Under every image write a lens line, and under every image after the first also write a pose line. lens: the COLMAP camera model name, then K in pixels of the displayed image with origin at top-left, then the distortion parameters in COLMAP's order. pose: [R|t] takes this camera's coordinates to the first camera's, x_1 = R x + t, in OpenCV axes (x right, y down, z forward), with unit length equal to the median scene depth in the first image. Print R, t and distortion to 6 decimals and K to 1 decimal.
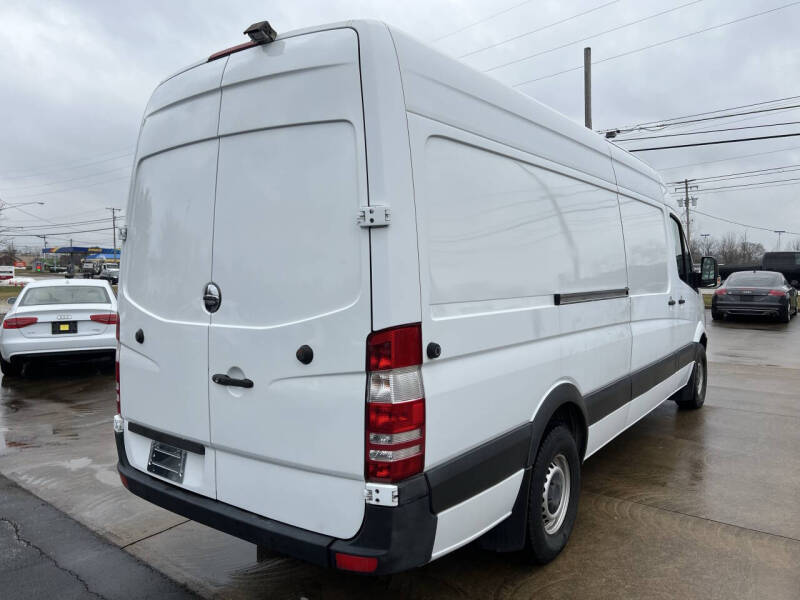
lens RADIAL K [[601.5, 0, 402.4], [0, 601.5, 297.2], [0, 0, 1]] dist [0.064252, -0.070720]
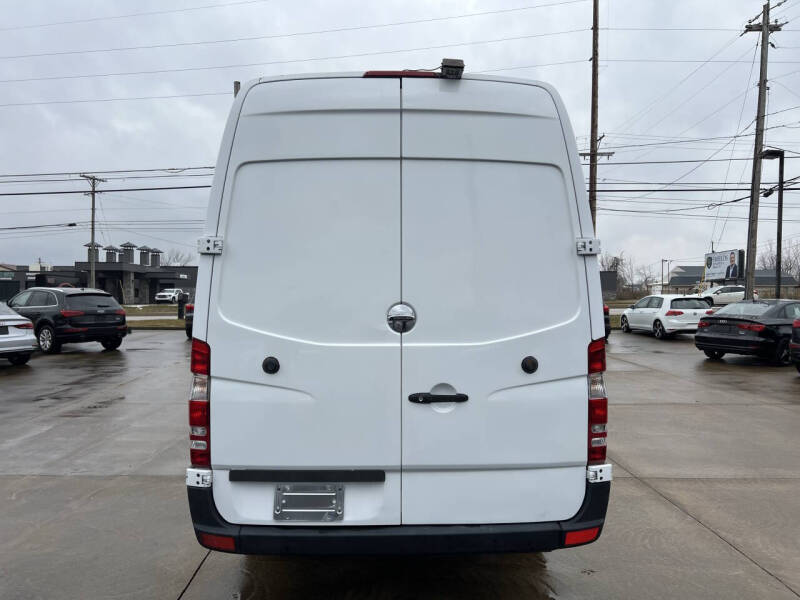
lens RADIAL K [[601.5, 0, 404.6], [0, 601.5, 300.1], [0, 0, 1]] dist [0.064252, -0.070720]
pose [[0.786354, -0.000426, 0.617776, -0.925609], [0.025089, 0.999197, -0.031247, 0.003213], [-0.617267, 0.040070, 0.785733, 0.221285]]
